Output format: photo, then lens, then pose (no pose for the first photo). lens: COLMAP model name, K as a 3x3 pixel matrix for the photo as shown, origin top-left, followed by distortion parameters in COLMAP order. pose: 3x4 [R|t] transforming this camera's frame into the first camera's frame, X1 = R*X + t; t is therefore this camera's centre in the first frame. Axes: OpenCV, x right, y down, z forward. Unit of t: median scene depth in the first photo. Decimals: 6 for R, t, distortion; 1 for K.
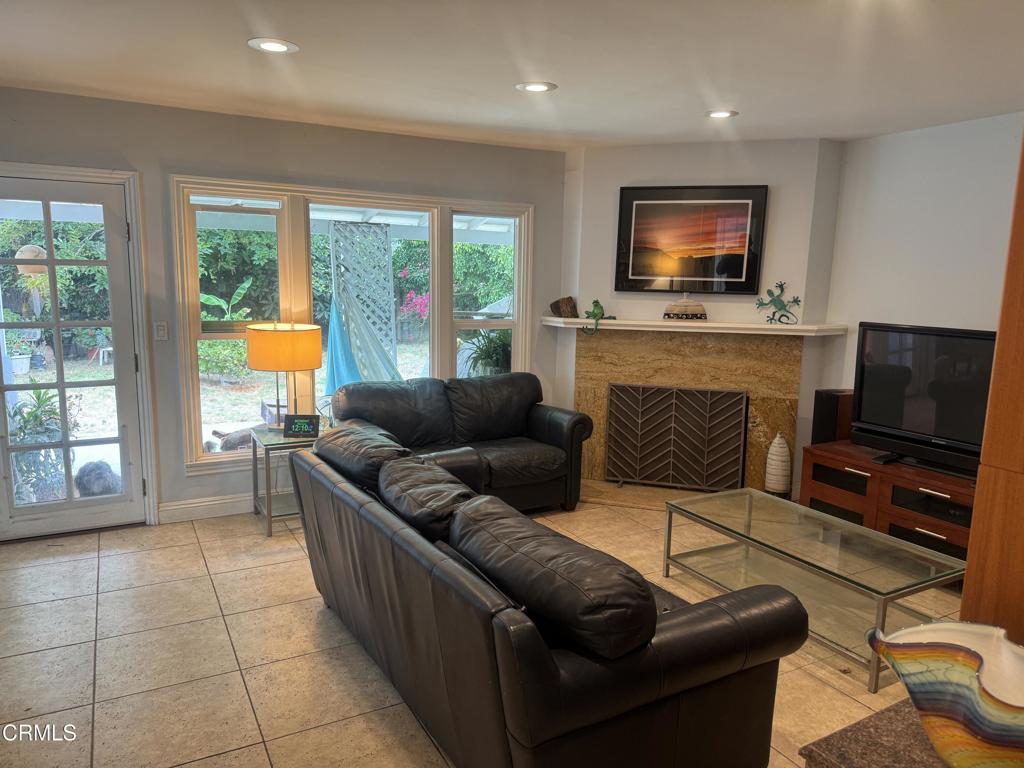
lens RADIAL K [[719.6, 0, 508.8], [0, 719.6, 389.3], [0, 0, 1]] dist [0.111423, -0.187421]
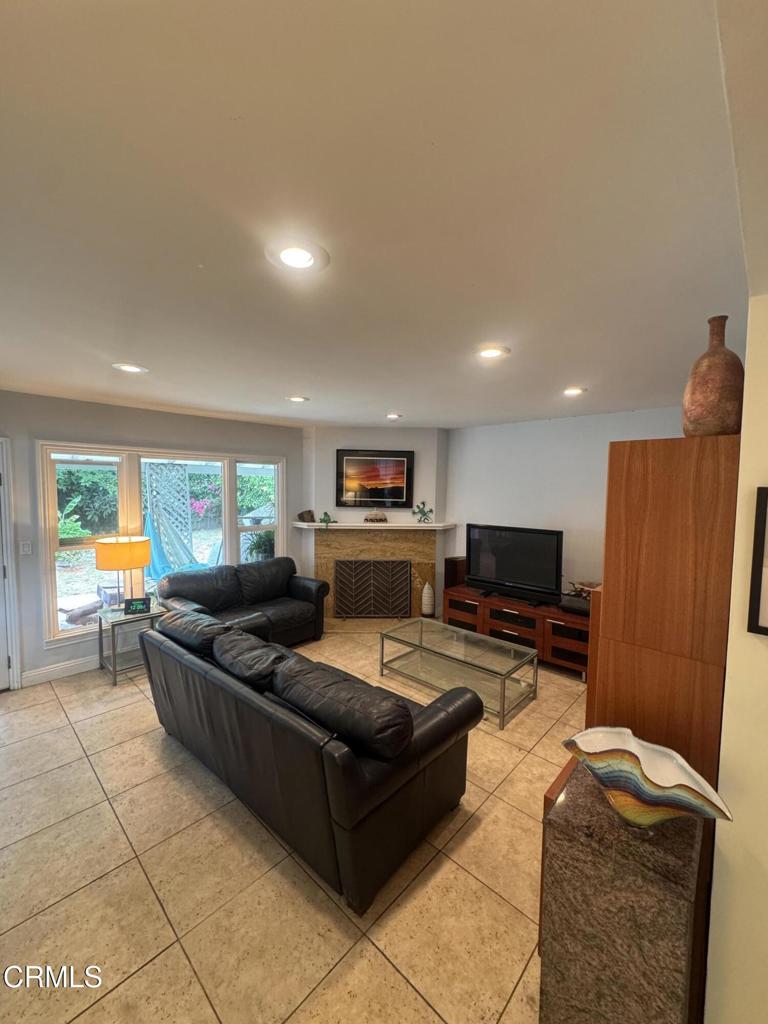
lens RADIAL K [[410.6, 0, 384.0], [0, 410.6, 512.0], [0, 0, 1]] dist [-0.002124, 0.000152]
pose [[0.950026, -0.029051, 0.310817, -0.063160], [0.056230, 0.995300, -0.078843, -0.047666], [-0.307066, 0.092380, 0.947194, 0.031111]]
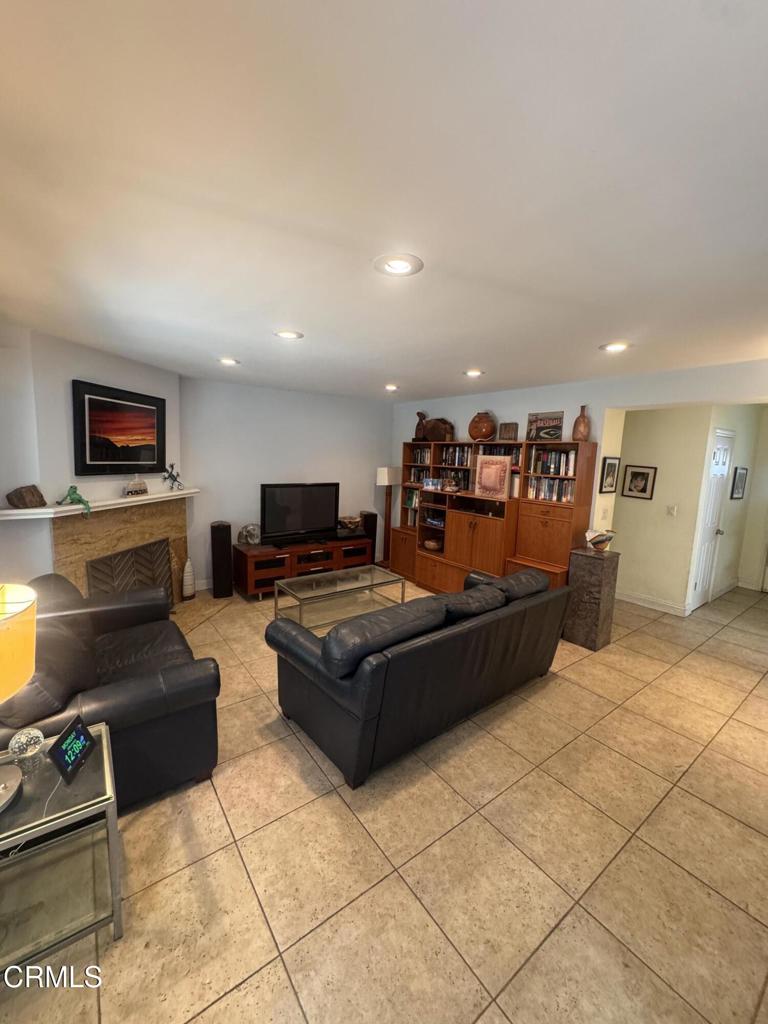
lens RADIAL K [[410.6, 0, 384.0], [0, 410.6, 512.0], [0, 0, 1]] dist [-0.002124, 0.000152]
pose [[-0.144110, -0.161206, 0.976343, -0.633650], [0.120277, 0.976473, 0.178981, -0.170497], [-0.982225, 0.143224, -0.121330, 0.786300]]
